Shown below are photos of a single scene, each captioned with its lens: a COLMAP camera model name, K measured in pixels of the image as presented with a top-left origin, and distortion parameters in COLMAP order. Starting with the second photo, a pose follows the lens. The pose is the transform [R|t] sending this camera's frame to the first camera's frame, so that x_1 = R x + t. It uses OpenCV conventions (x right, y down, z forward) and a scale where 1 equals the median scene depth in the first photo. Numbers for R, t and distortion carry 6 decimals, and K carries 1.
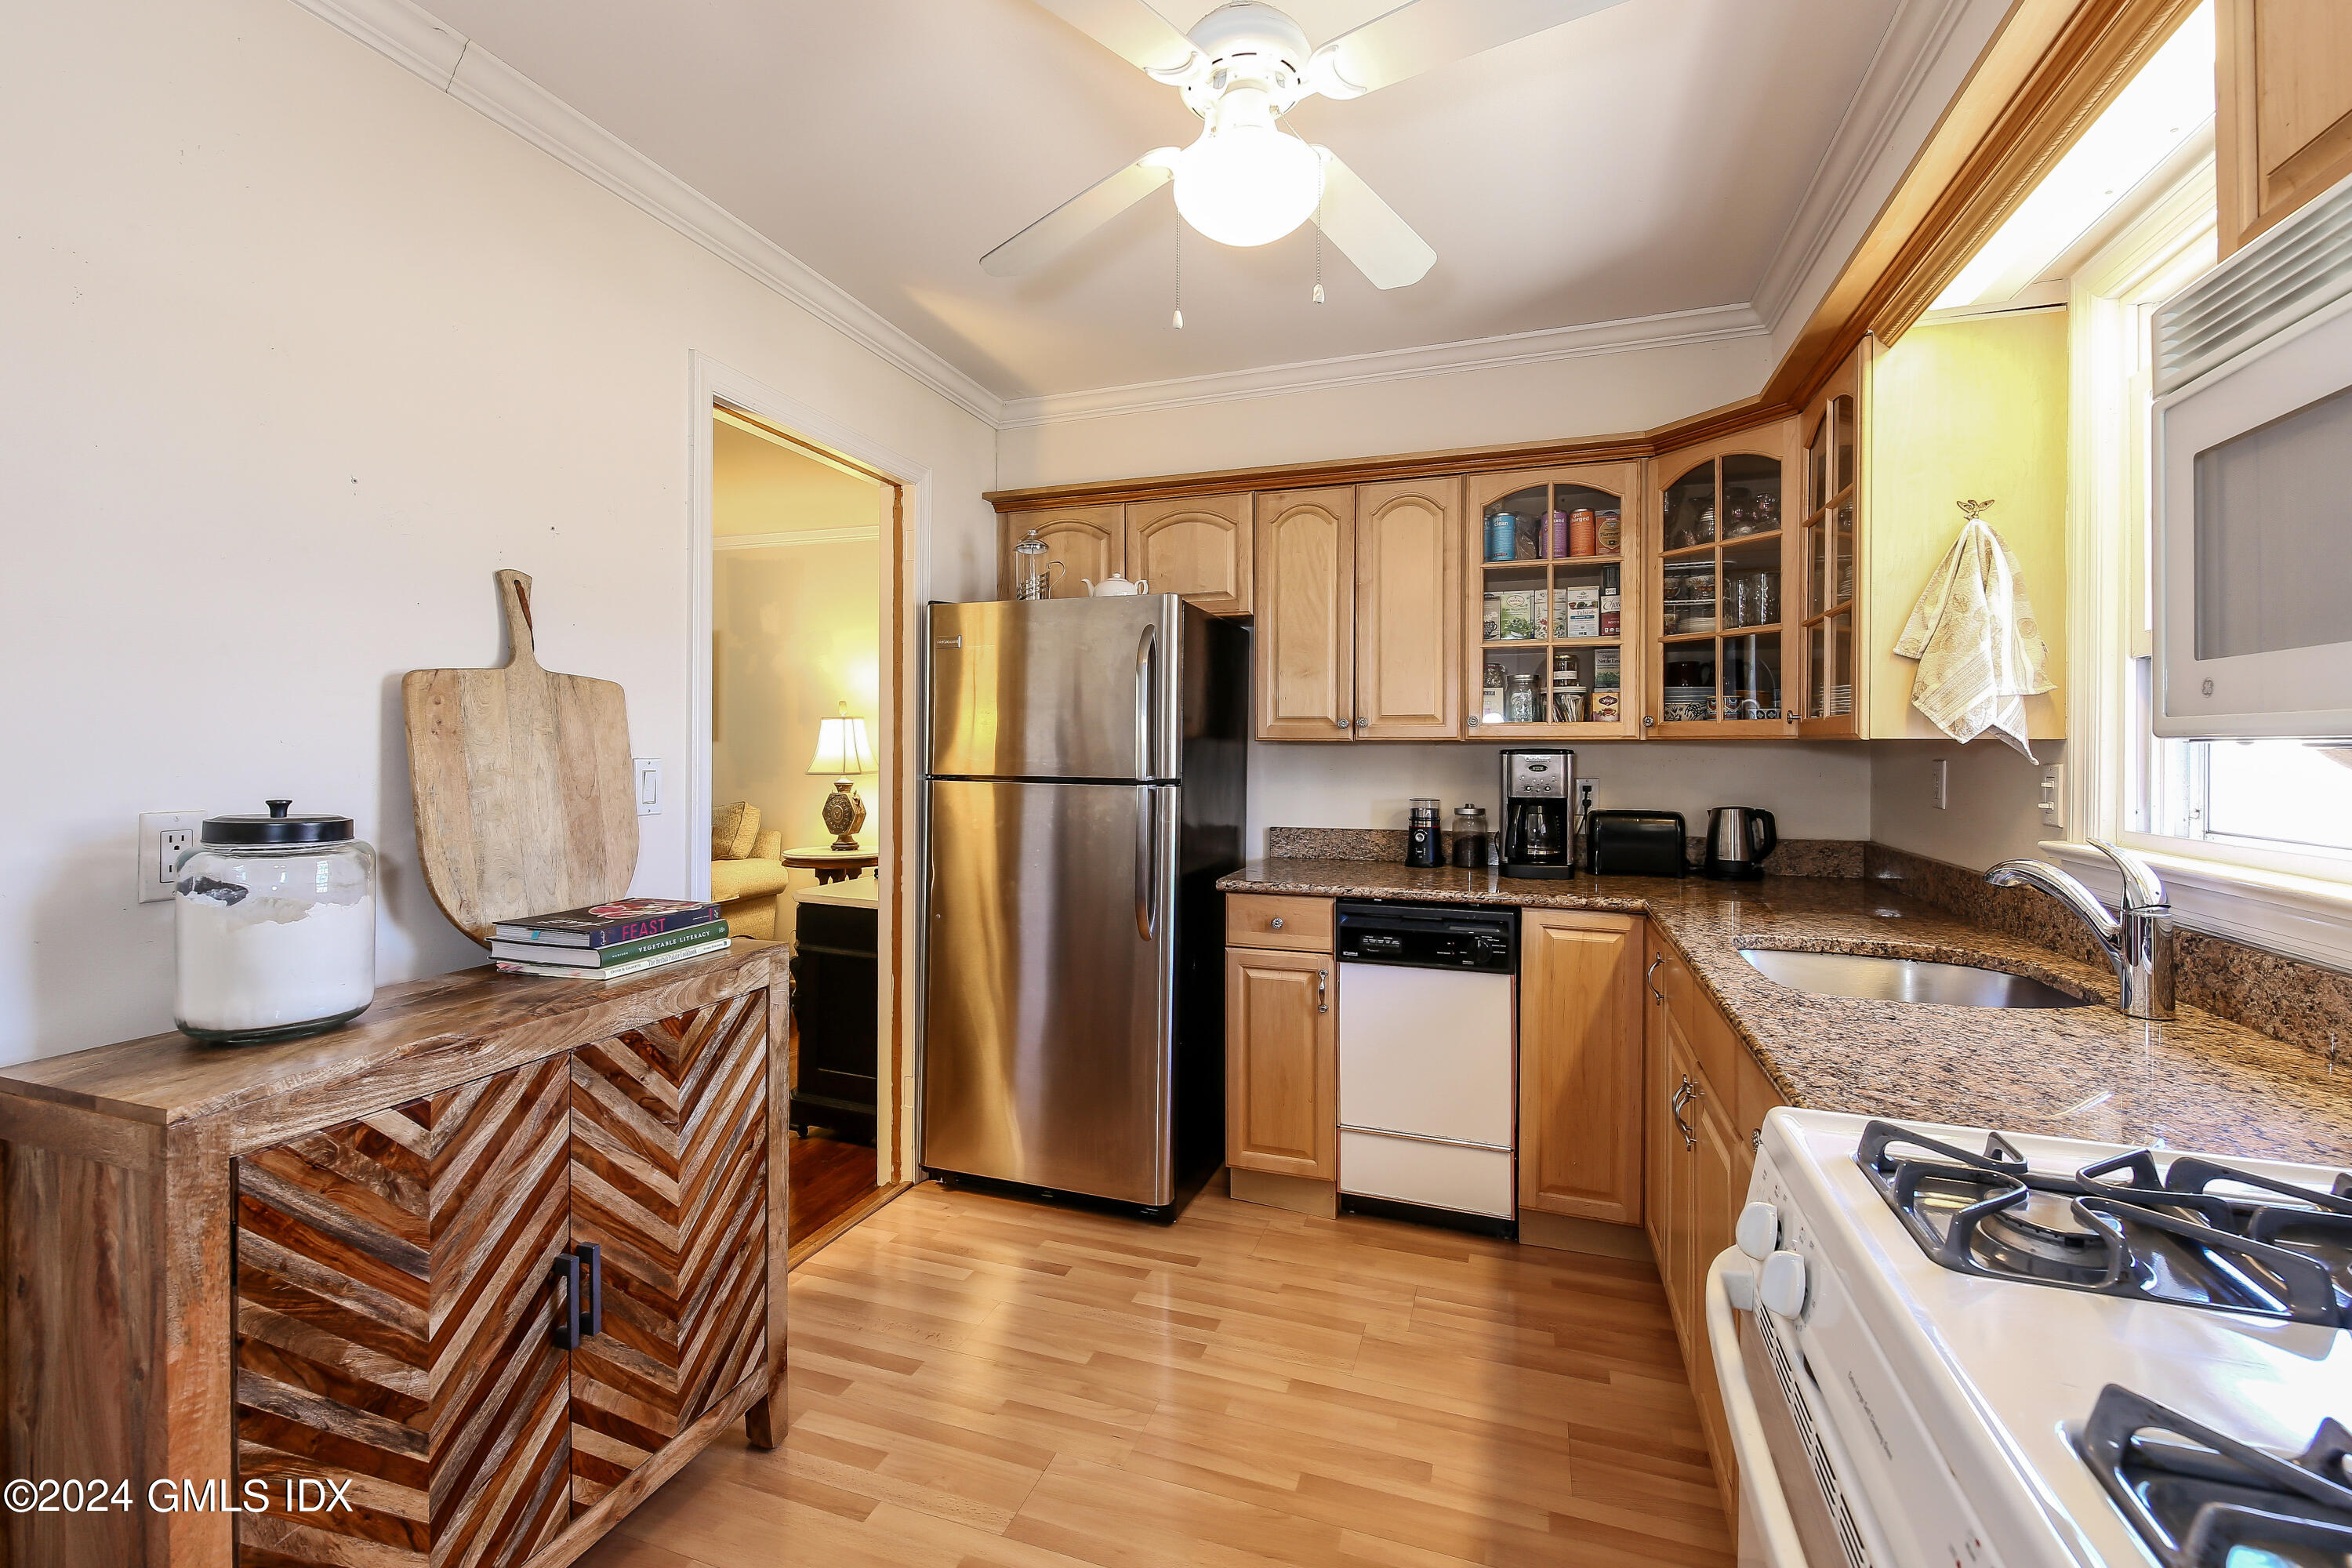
lens RADIAL K [[1009.1, 0, 1173.8], [0, 1009.1, 742.4], [0, 0, 1]] dist [0.000055, -0.008445]
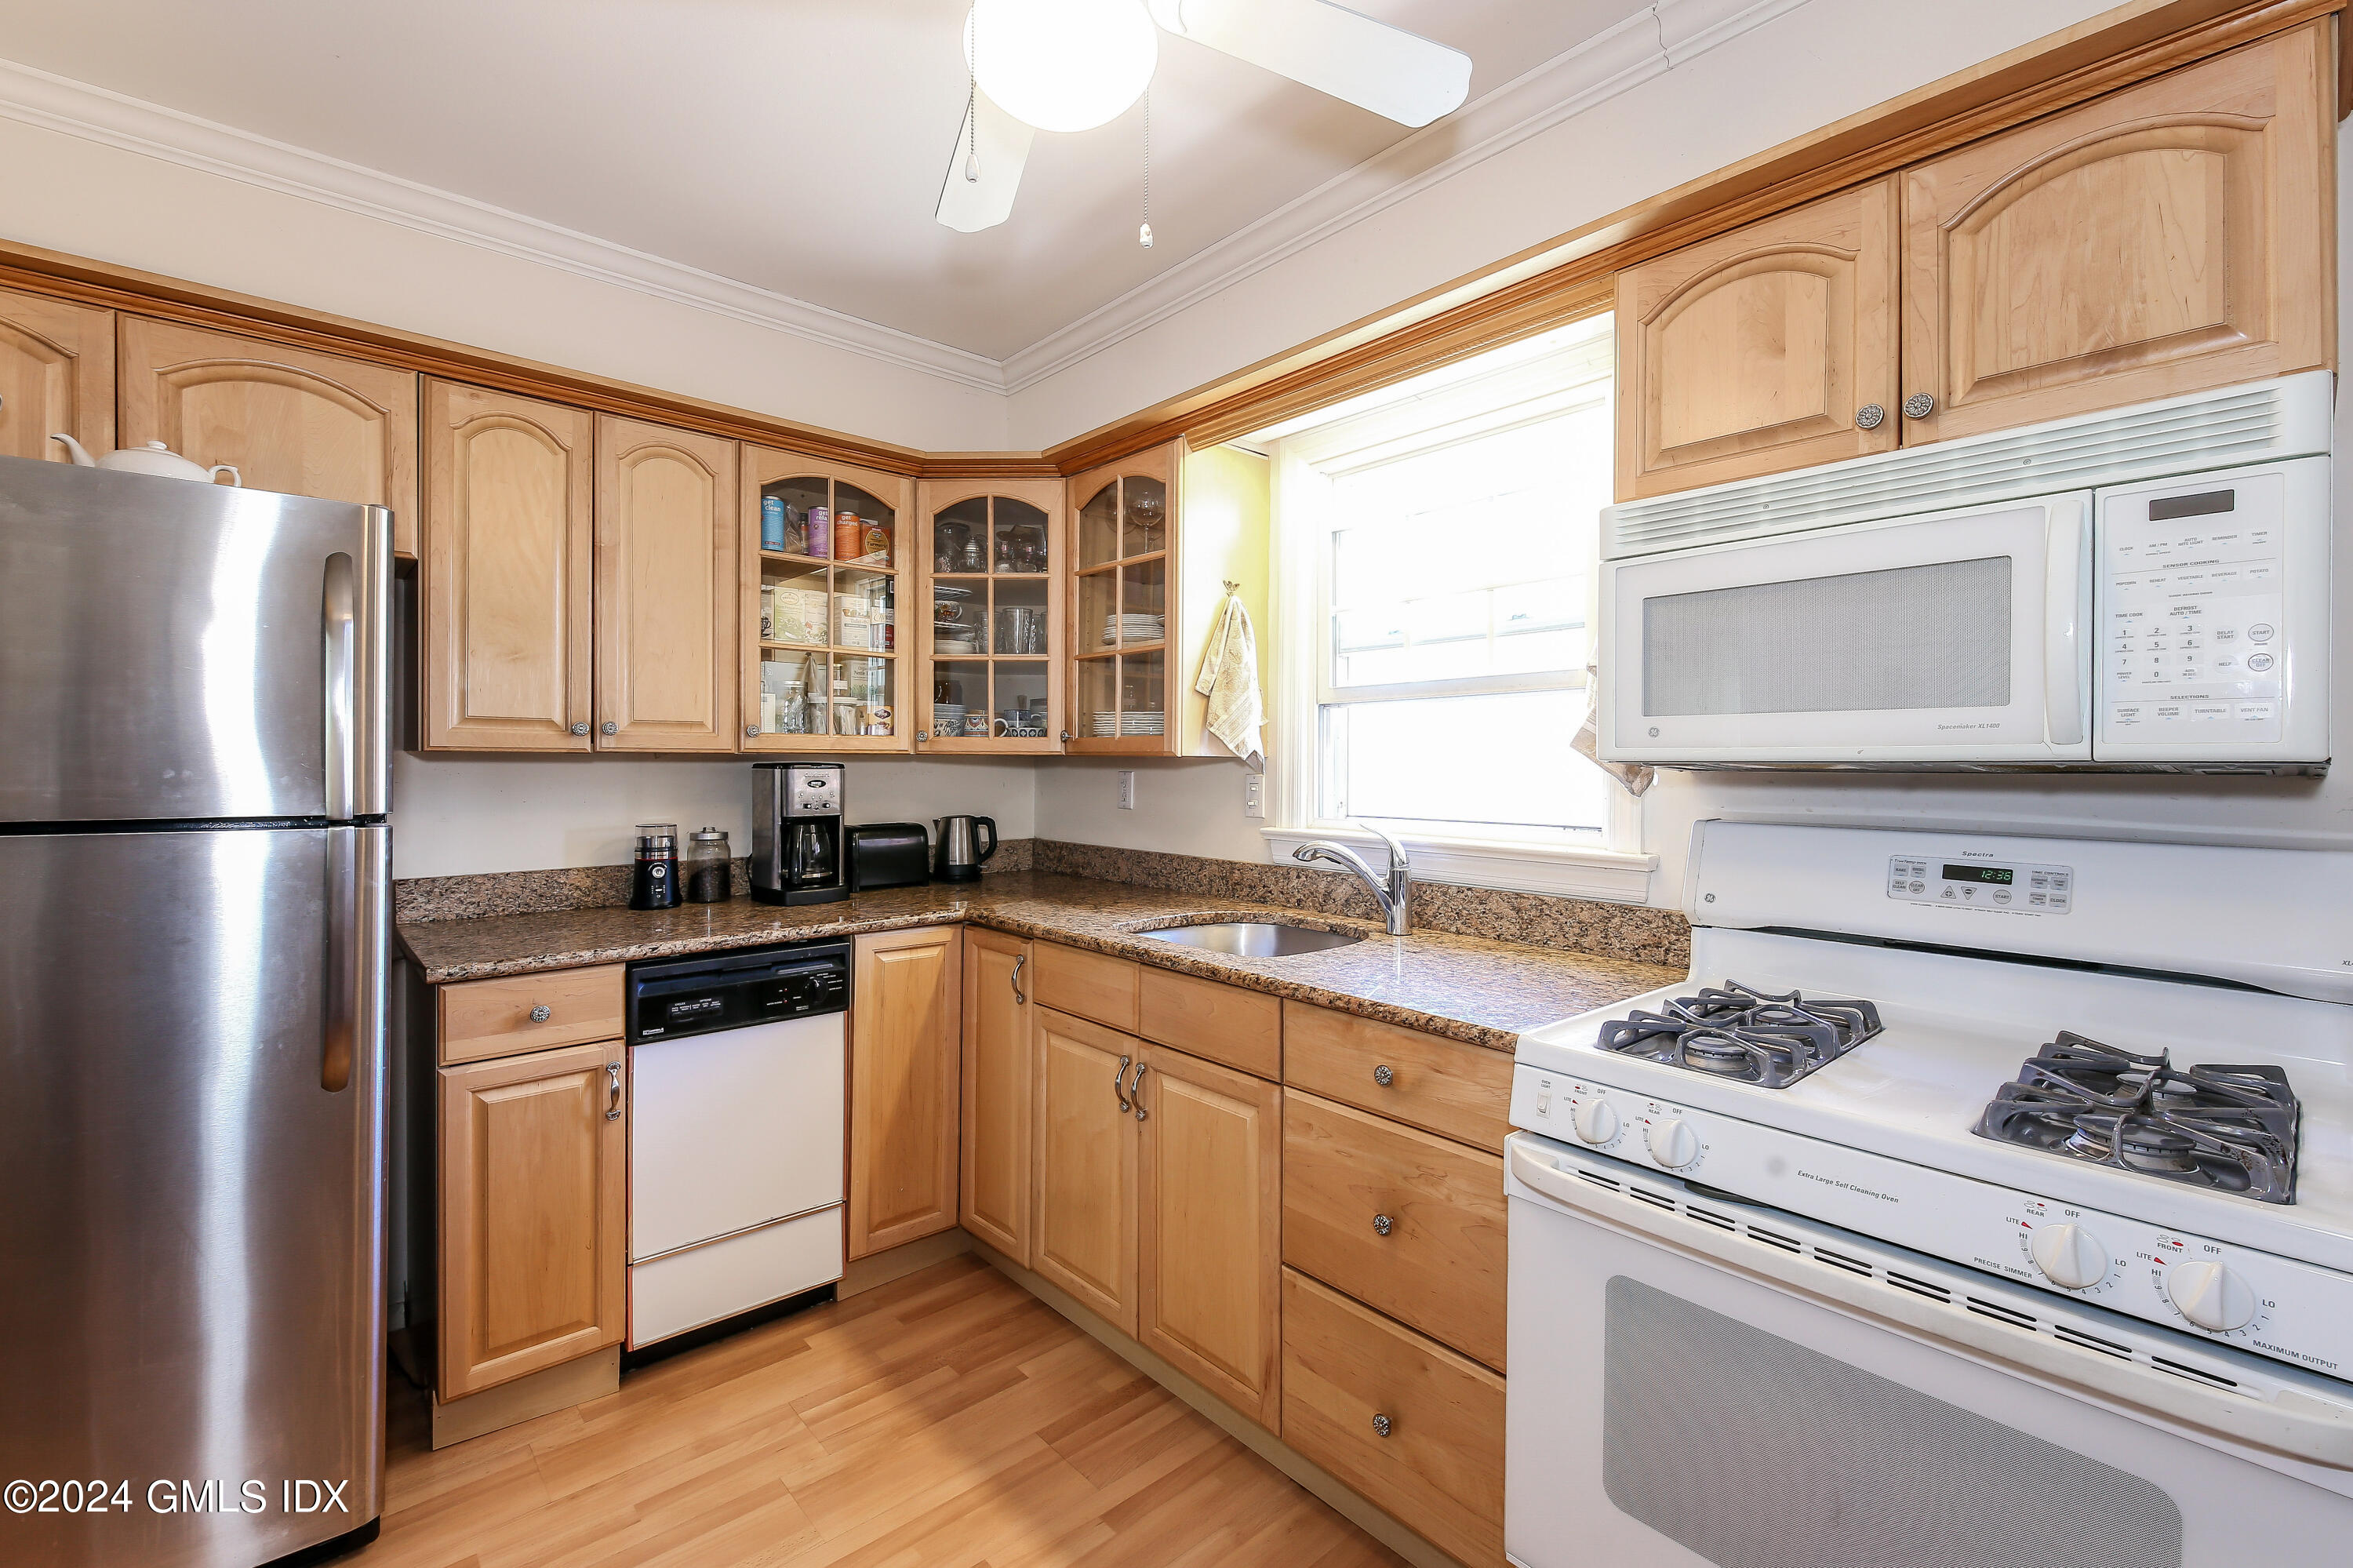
lens RADIAL K [[987.7, 0, 1185.3], [0, 987.7, 765.4], [0, 0, 1]] dist [-0.001426, -0.000473]
pose [[0.474343, -0.003495, 0.880333, -0.288279], [-0.007517, 0.999940, 0.008020, -0.001114], [-0.880308, -0.010422, 0.474288, 0.289242]]
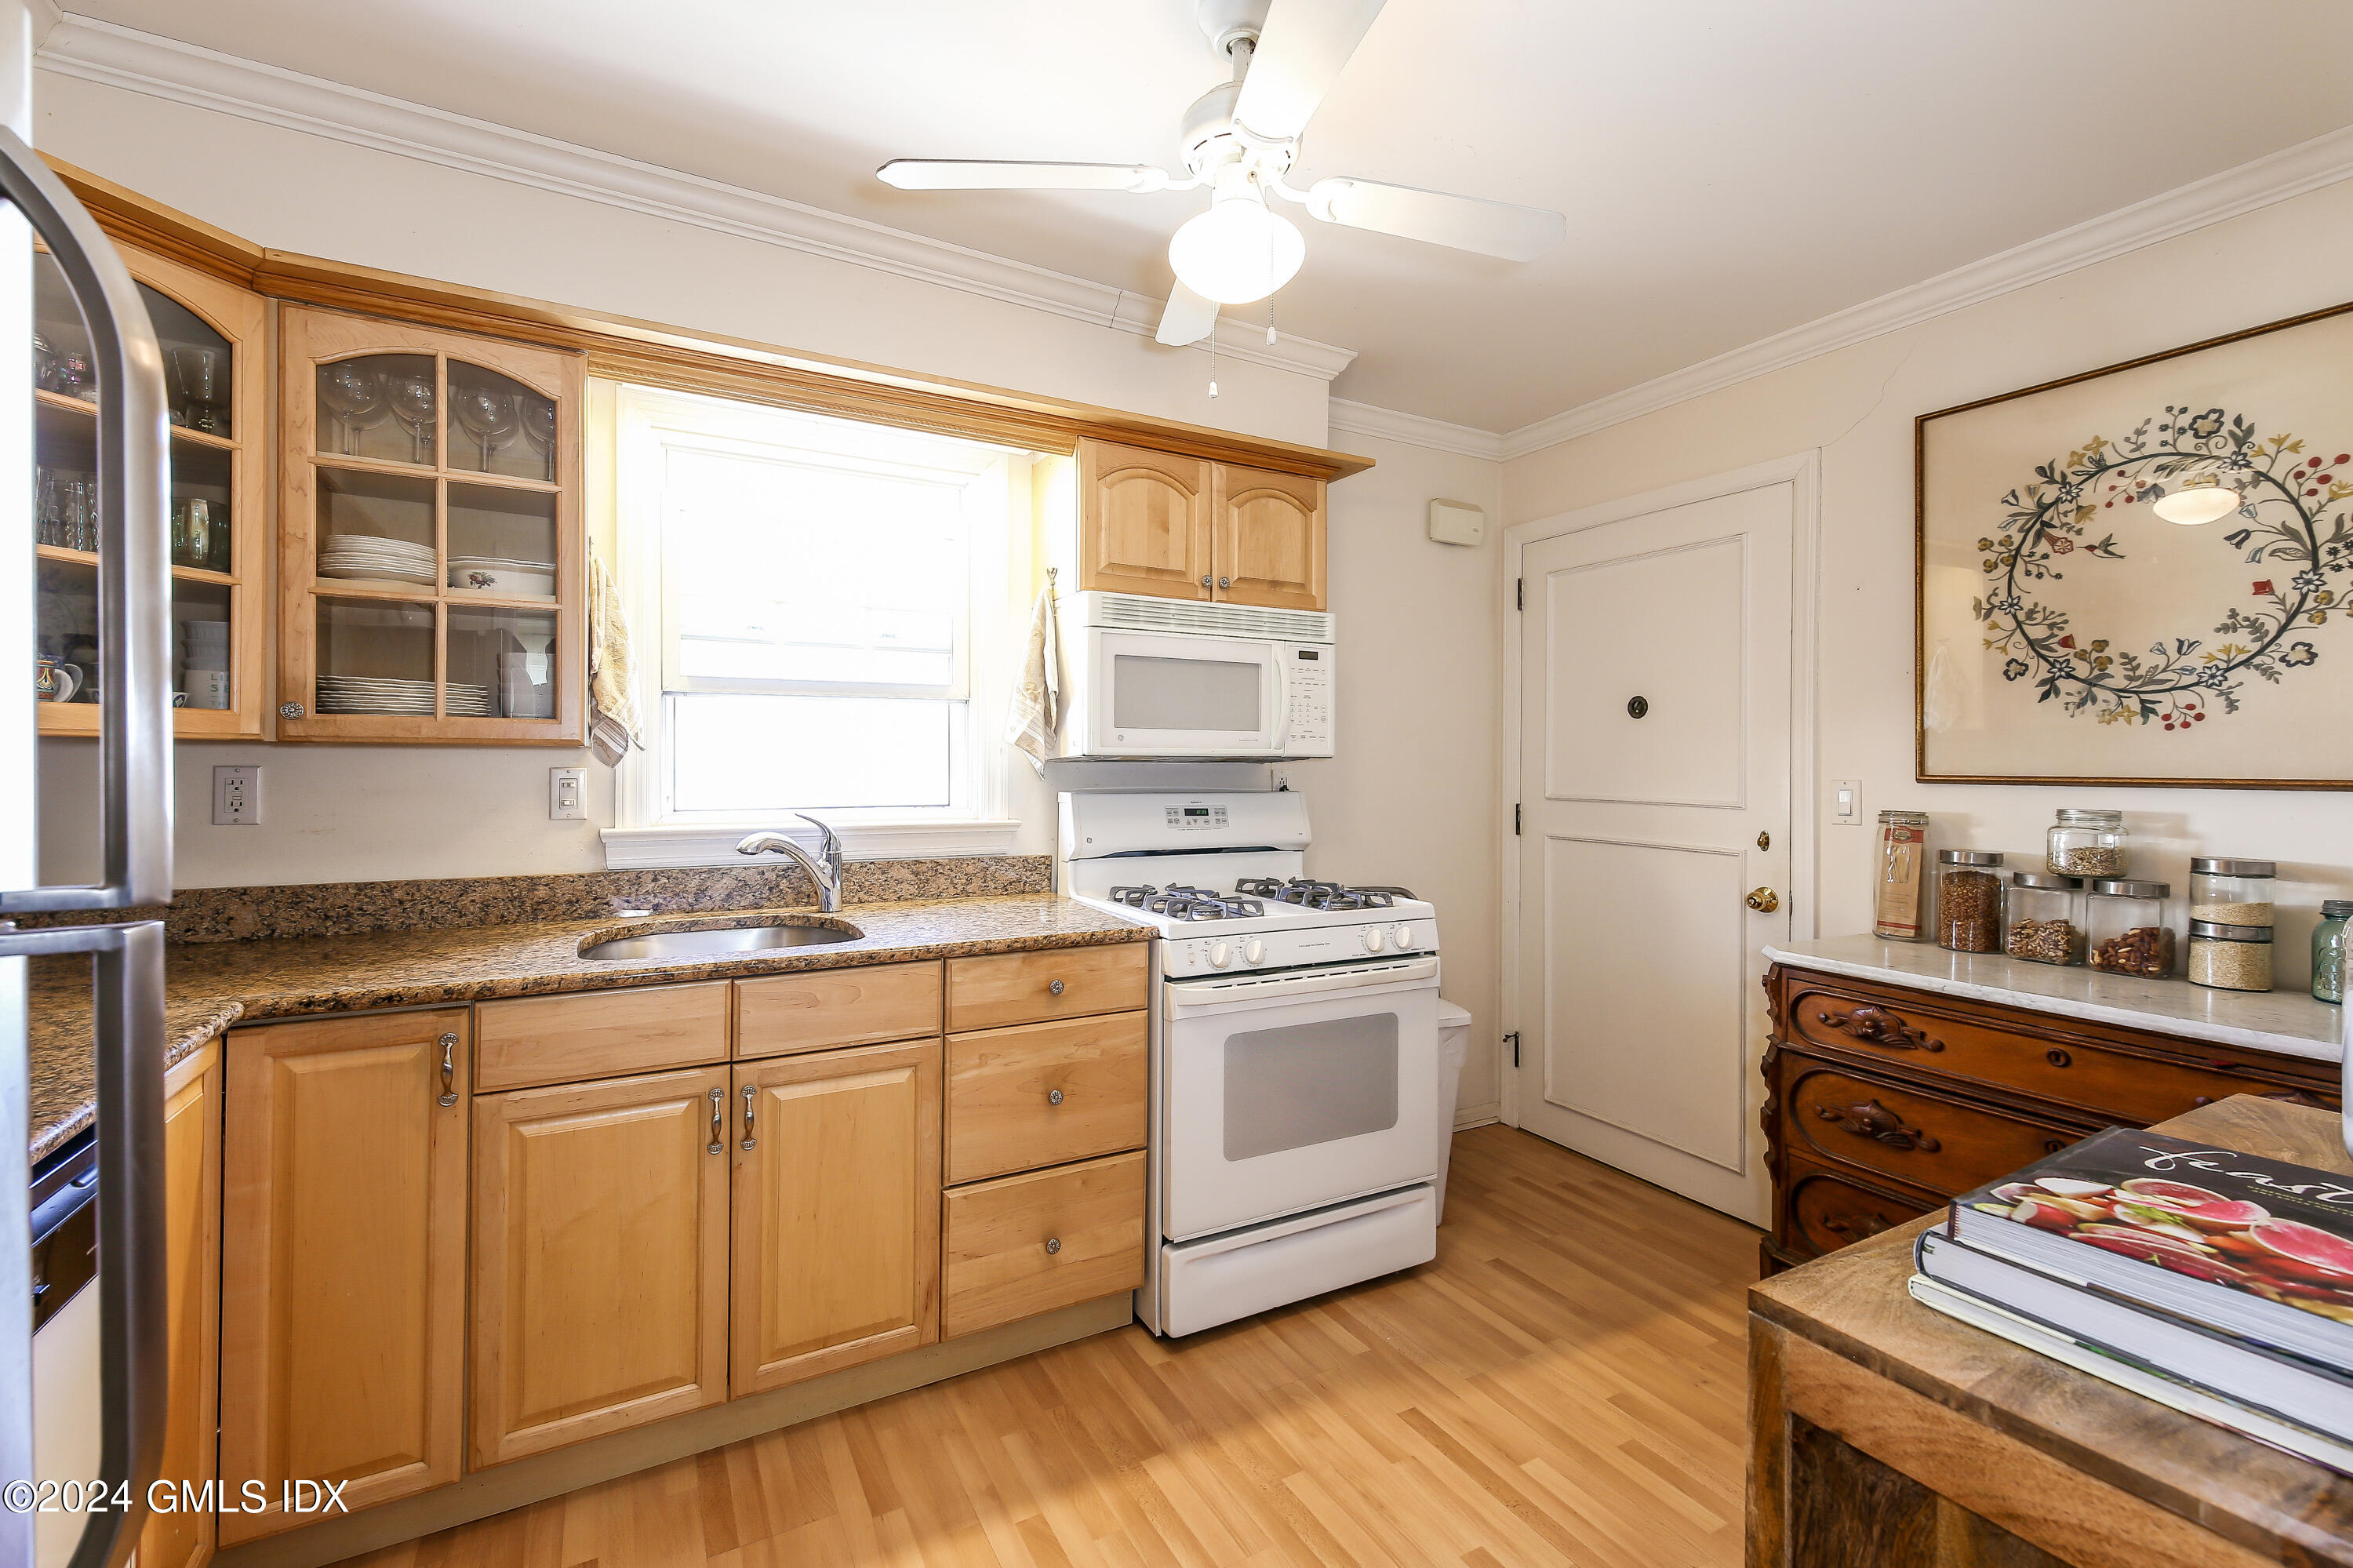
lens RADIAL K [[957.0, 0, 1178.5], [0, 957.0, 762.6], [0, 0, 1]] dist [-0.010662, -0.000617]
pose [[-0.743267, -0.006821, 0.668960, -0.301686], [-0.010014, 0.999949, -0.000931, 0.005821], [-0.668920, -0.007391, -0.743298, 0.945131]]
